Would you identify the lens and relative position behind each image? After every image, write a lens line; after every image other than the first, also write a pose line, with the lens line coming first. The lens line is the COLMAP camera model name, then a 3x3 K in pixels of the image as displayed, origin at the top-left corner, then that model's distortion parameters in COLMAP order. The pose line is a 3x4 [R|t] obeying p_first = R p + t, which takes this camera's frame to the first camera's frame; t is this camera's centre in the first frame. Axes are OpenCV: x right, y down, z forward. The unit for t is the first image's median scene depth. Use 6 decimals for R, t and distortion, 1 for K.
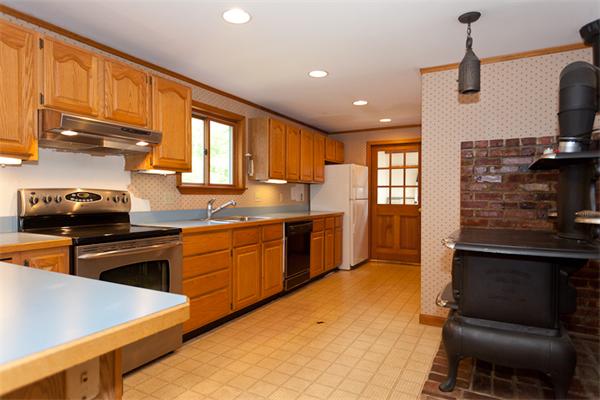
lens RADIAL K [[374.6, 0, 300.0], [0, 374.6, 200.0], [0, 0, 1]] dist [-0.019173, 0.000725]
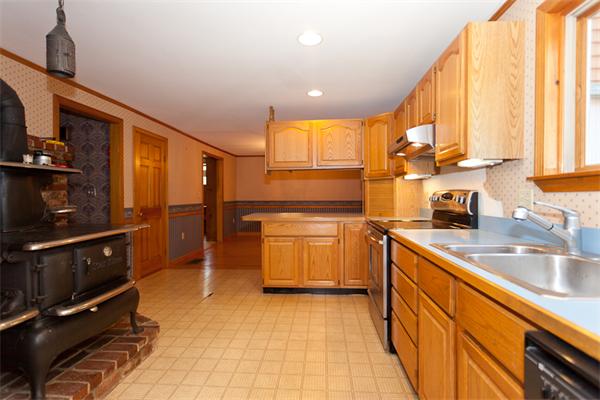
lens RADIAL K [[374.6, 0, 300.0], [0, 374.6, 200.0], [0, 0, 1]] dist [-0.019173, 0.000725]
pose [[-0.918746, -0.000790, -0.394848, 0.215907], [-0.010197, 0.999712, 0.021726, -0.013906], [0.394717, 0.023987, -0.918490, 1.428391]]
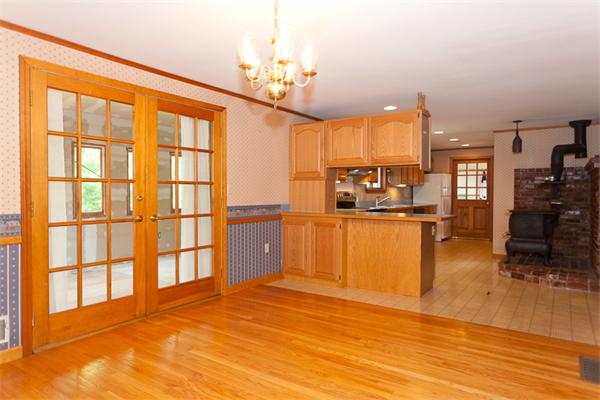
lens RADIAL K [[374.6, 0, 300.0], [0, 374.6, 200.0], [0, 0, 1]] dist [-0.019173, 0.000725]
pose [[0.991201, 0.002087, -0.132351, -0.432989], [-0.001001, 0.999965, 0.008273, 0.003557], [0.132364, -0.008068, 0.991168, -1.101827]]
